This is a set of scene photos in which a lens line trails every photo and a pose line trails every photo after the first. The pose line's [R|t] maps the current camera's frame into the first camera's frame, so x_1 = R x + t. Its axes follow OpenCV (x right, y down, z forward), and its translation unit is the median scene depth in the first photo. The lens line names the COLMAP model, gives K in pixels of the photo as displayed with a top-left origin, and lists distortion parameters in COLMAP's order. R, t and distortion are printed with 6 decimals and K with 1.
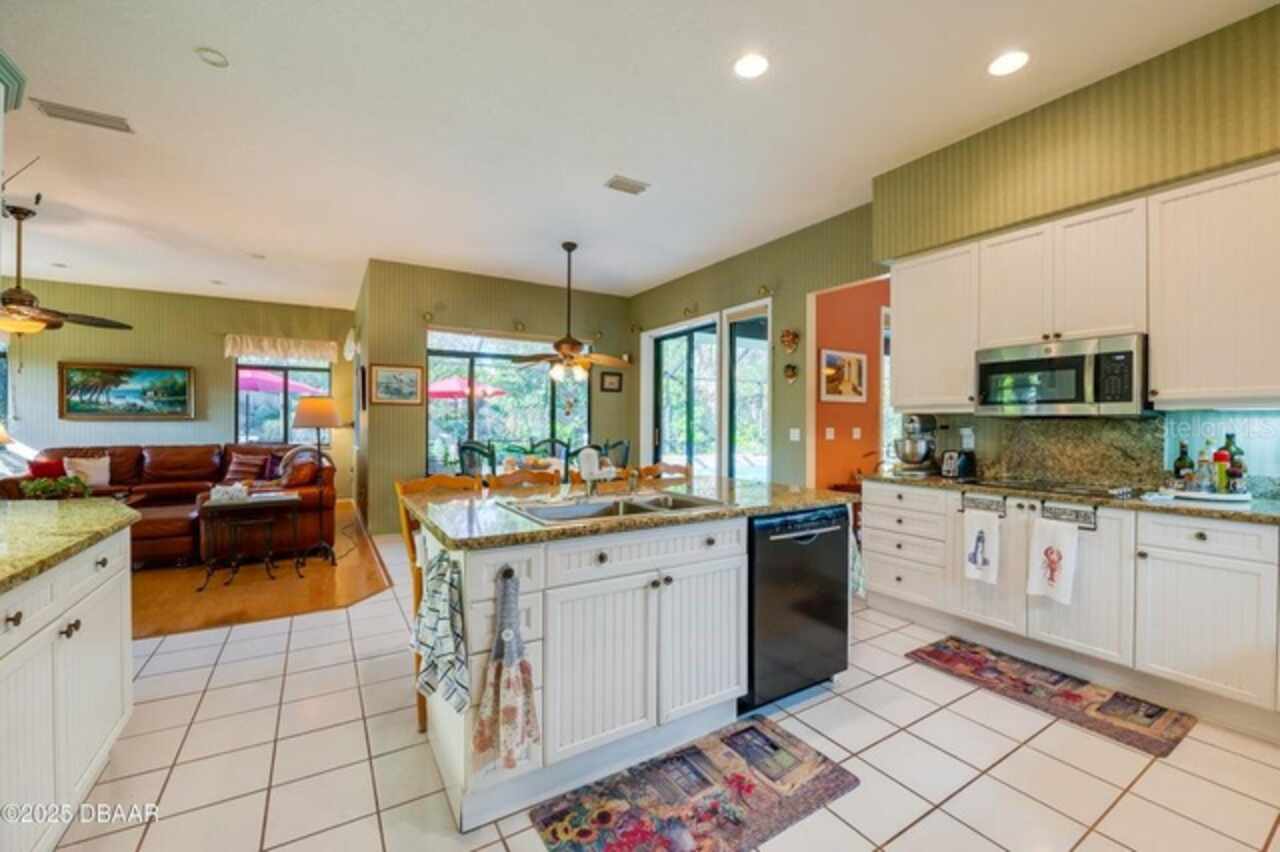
lens RADIAL K [[512.1, 0, 641.2], [0, 512.1, 423.7], [0, 0, 1]] dist [-0.007770, 0.000162]
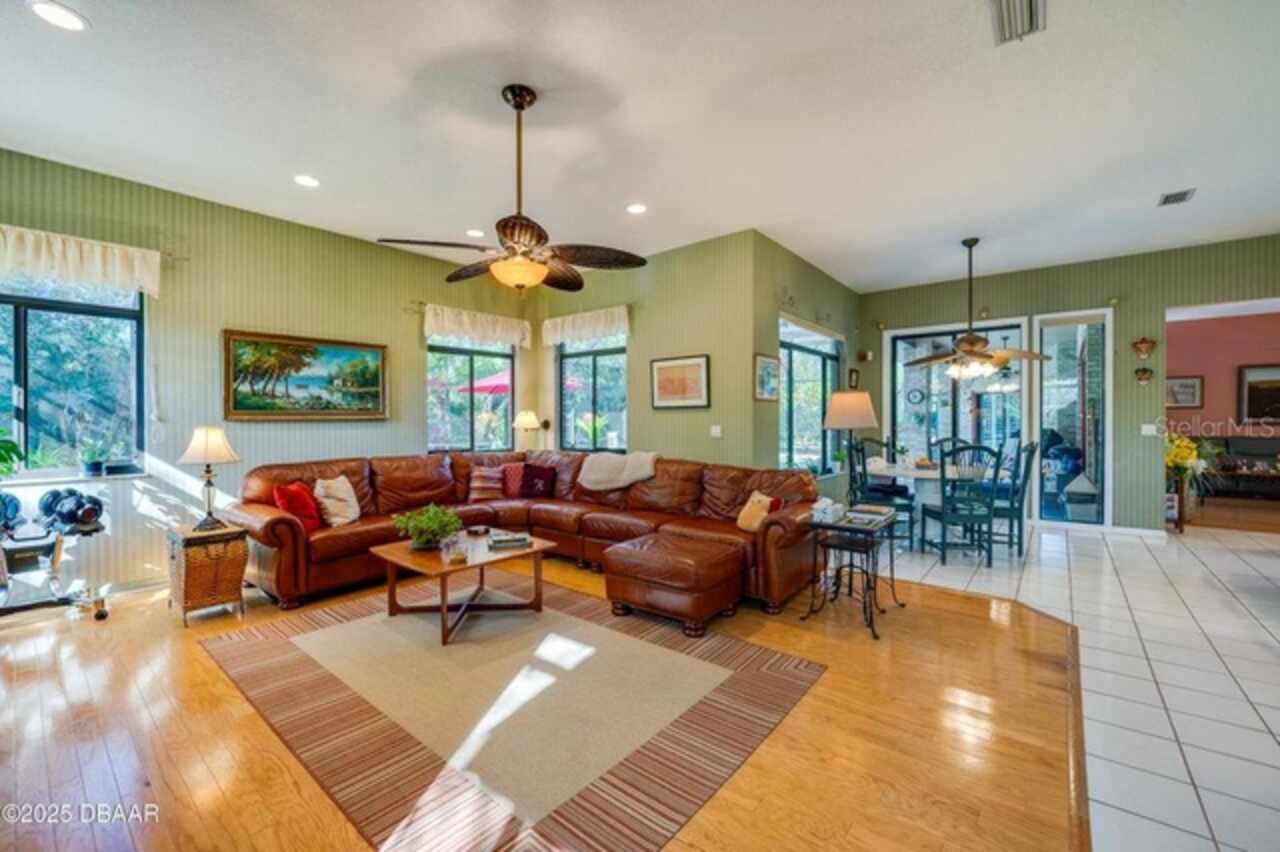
lens RADIAL K [[512.1, 0, 644.5], [0, 512.1, 424.7], [0, 0, 1]] dist [-0.007770, 0.000162]
pose [[0.942822, -0.010172, 0.333141, -0.841223], [0.006770, 0.999912, 0.011370, -0.007163], [-0.333227, -0.008464, 0.942808, 0.219913]]
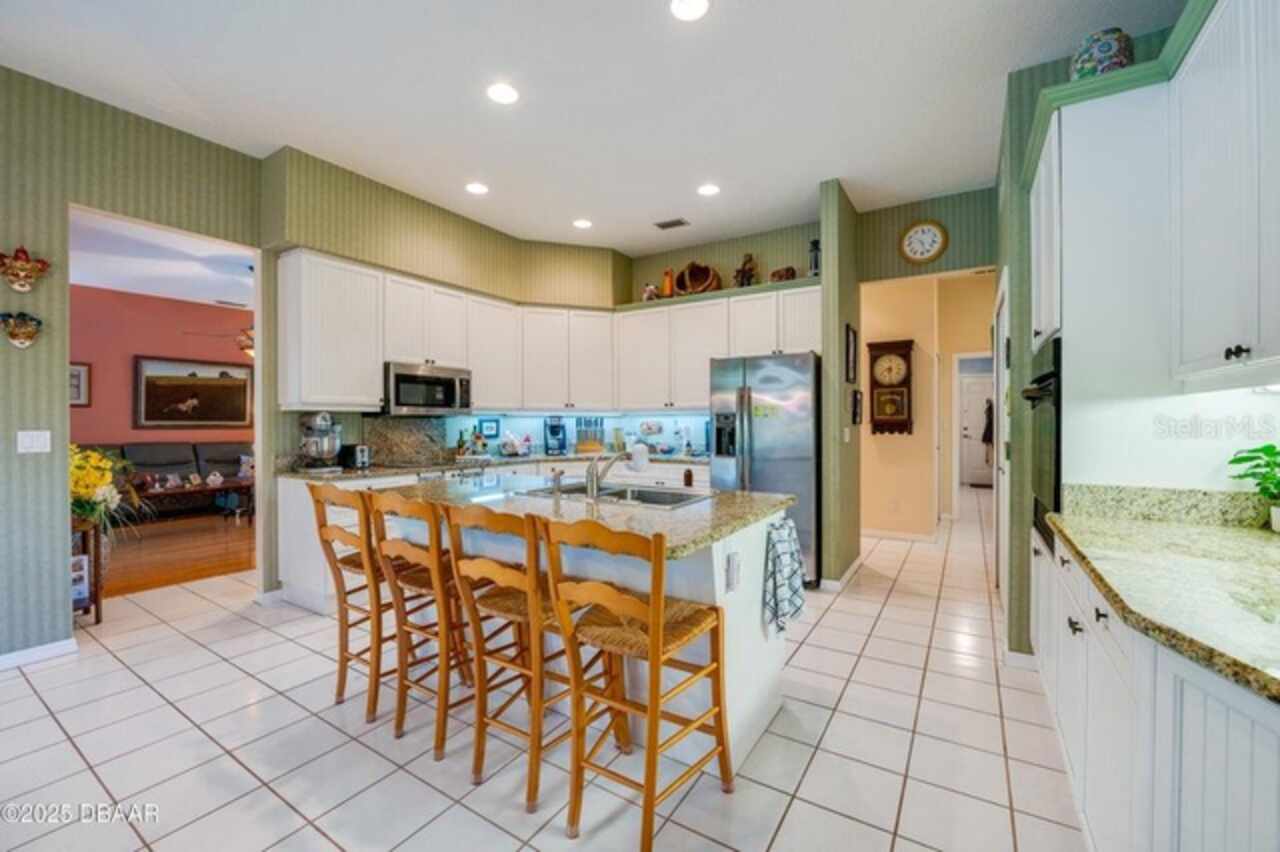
lens RADIAL K [[512.1, 0, 636.4], [0, 512.1, 427.7], [0, 0, 1]] dist [-0.007770, 0.000162]
pose [[-0.440688, -0.015812, 0.897521, -0.345009], [-0.000196, 0.999847, 0.017518, -0.002343], [-0.897660, 0.007544, -0.440624, 0.484481]]
